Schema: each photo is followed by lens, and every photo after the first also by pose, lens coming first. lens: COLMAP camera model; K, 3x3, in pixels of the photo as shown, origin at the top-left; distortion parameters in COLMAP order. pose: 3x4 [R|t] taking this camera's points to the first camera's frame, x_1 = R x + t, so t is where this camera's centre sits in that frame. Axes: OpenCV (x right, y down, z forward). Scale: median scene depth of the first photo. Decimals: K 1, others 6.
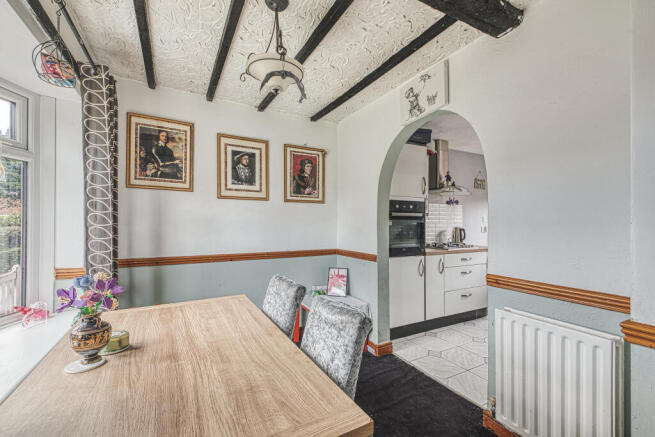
lens RADIAL K [[279.0, 0, 328.4], [0, 279.0, 220.4], [0, 0, 1]] dist [0.046918, -0.044269]
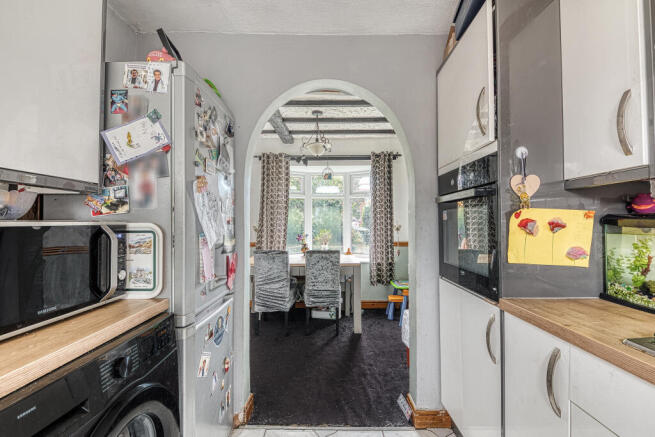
lens RADIAL K [[287.6, 0, 324.6], [0, 287.6, 215.7], [0, 0, 1]] dist [0.001552, -0.000458]
pose [[-0.494298, -0.029110, -0.868805, 0.884621], [-0.001626, 0.999468, -0.032563, 0.029385], [0.869291, -0.014683, -0.494083, 1.149913]]
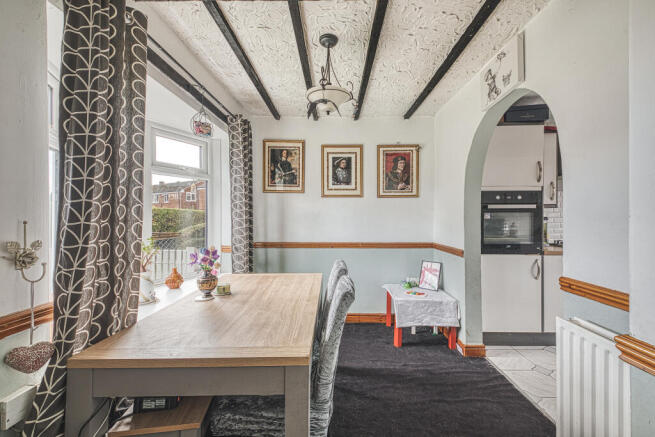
lens RADIAL K [[275.7, 0, 330.9], [0, 275.7, 213.8], [0, 0, 1]] dist [0.001629, -0.000165]
pose [[0.865591, -0.009254, -0.500666, 0.246303], [0.008435, 0.999957, -0.003899, 0.000452], [0.500681, -0.000848, 0.865632, -0.034891]]
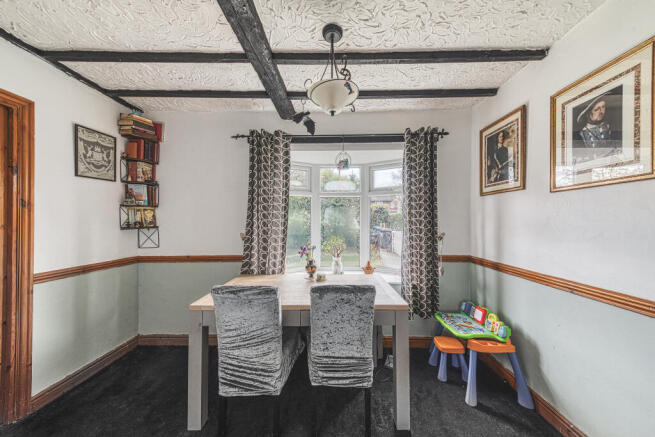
lens RADIAL K [[220.2, 0, 327.5], [0, 220.2, 218.5], [0, 0, 1]] dist [0.000241, 0.000018]
pose [[-0.498442, -0.021970, -0.866645, 0.319869], [-0.002961, 0.999716, -0.023641, -0.002623], [0.866918, -0.009218, -0.498365, 0.785880]]
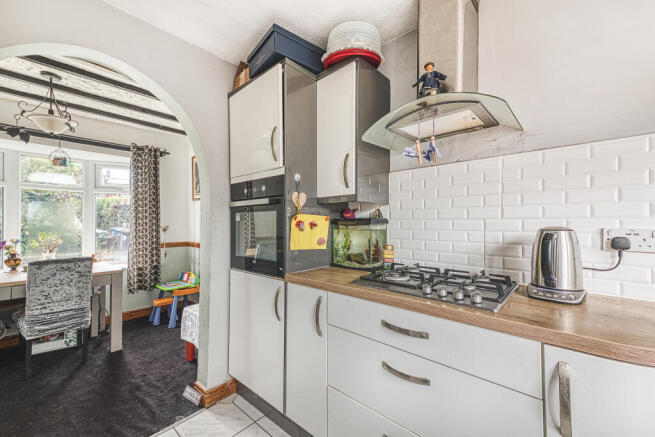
lens RADIAL K [[275.1, 0, 328.2], [0, 275.1, 221.7], [0, 0, 1]] dist [0.035686, -0.000281]
pose [[0.323773, -0.012756, -0.946049, 0.975954], [0.004340, 0.999919, -0.011997, 0.029627], [0.946125, -0.000221, 0.323802, 1.064840]]
